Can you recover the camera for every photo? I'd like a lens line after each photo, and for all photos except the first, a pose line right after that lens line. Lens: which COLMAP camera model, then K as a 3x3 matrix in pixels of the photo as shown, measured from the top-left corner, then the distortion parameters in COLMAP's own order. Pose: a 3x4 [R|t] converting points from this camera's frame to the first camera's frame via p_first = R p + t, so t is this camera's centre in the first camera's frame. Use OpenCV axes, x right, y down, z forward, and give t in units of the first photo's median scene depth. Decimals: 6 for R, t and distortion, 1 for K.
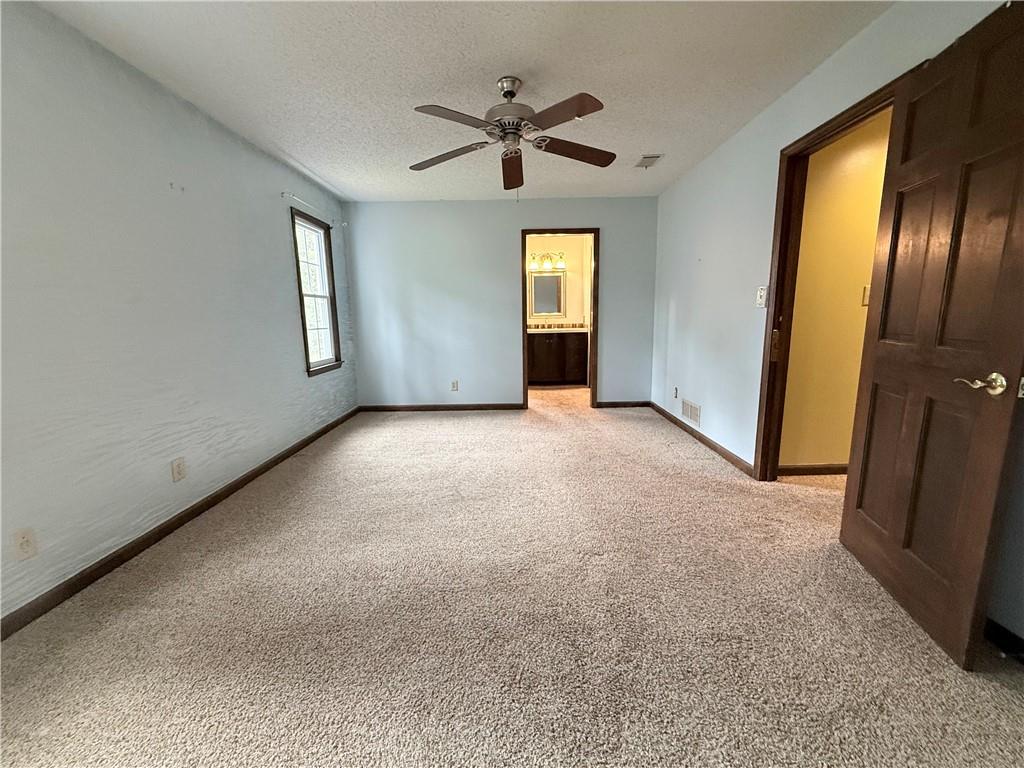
lens RADIAL K [[410.9, 0, 507.6], [0, 410.9, 382.6], [0, 0, 1]] dist [-0.001205, -0.000136]
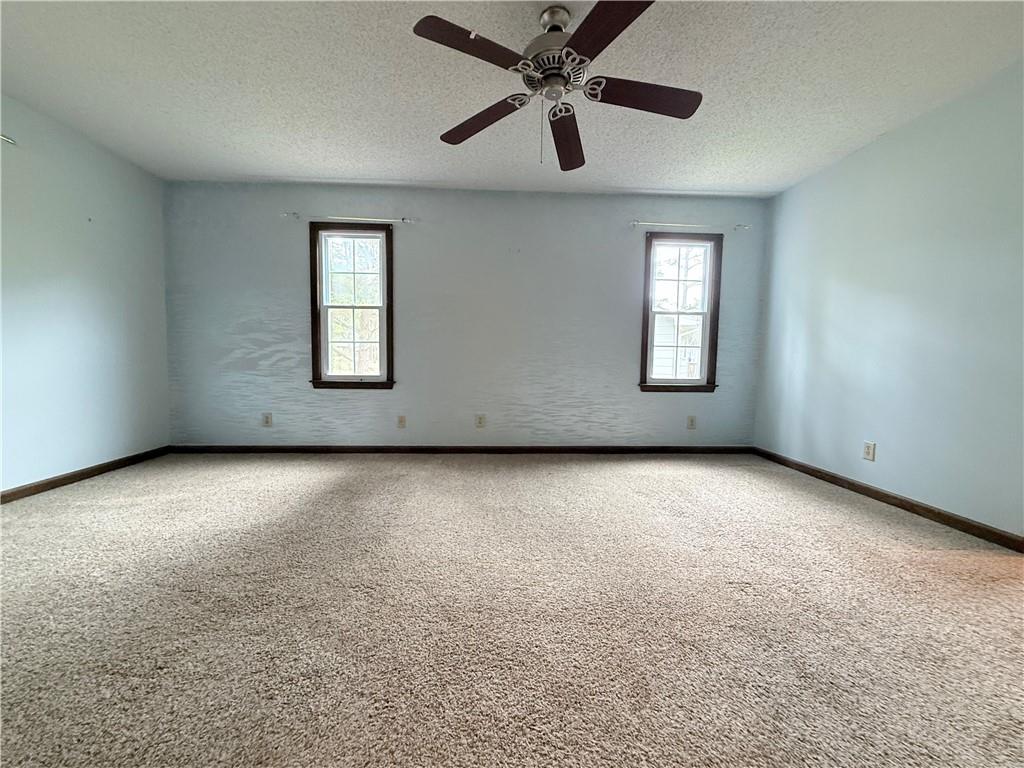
lens RADIAL K [[410.9, 0, 507.6], [0, 410.9, 382.6], [0, 0, 1]] dist [-0.001205, -0.000136]
pose [[0.066950, 0.090701, -0.993625, 0.564885], [-0.178498, 0.980882, 0.077511, -0.059118], [0.981660, 0.172171, 0.081860, 0.629802]]
